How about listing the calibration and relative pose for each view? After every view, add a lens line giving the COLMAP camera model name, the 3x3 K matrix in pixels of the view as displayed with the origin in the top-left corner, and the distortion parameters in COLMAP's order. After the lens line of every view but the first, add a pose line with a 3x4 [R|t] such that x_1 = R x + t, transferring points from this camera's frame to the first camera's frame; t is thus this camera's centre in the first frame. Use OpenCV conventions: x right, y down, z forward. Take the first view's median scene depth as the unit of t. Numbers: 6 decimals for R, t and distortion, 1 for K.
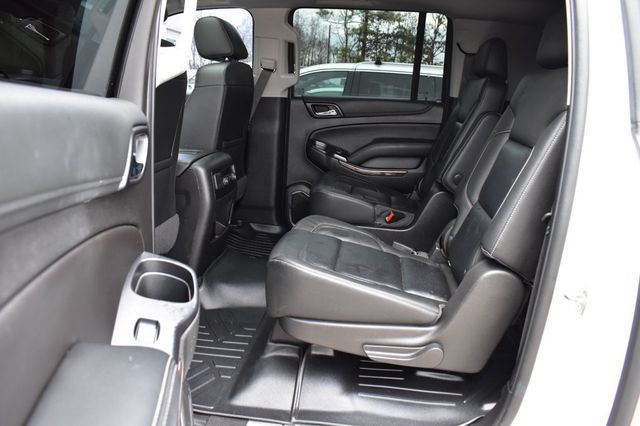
lens RADIAL K [[495.5, 0, 317.0], [0, 495.5, 212.9], [0, 0, 1]] dist [-0.090922, -0.000718]
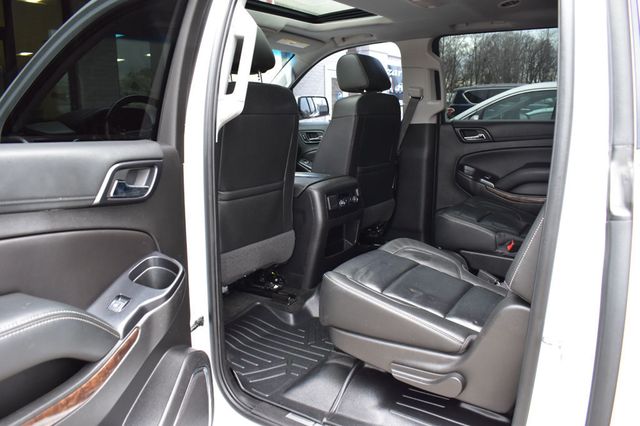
lens RADIAL K [[495.5, 0, 320.6], [0, 495.5, 209.1], [0, 0, 1]] dist [-0.090922, -0.000718]
pose [[0.890734, 0.035247, -0.453156, 0.293118], [-0.059278, 0.997482, -0.038931, -0.004972], [0.450643, 0.061539, 0.890581, -0.005917]]
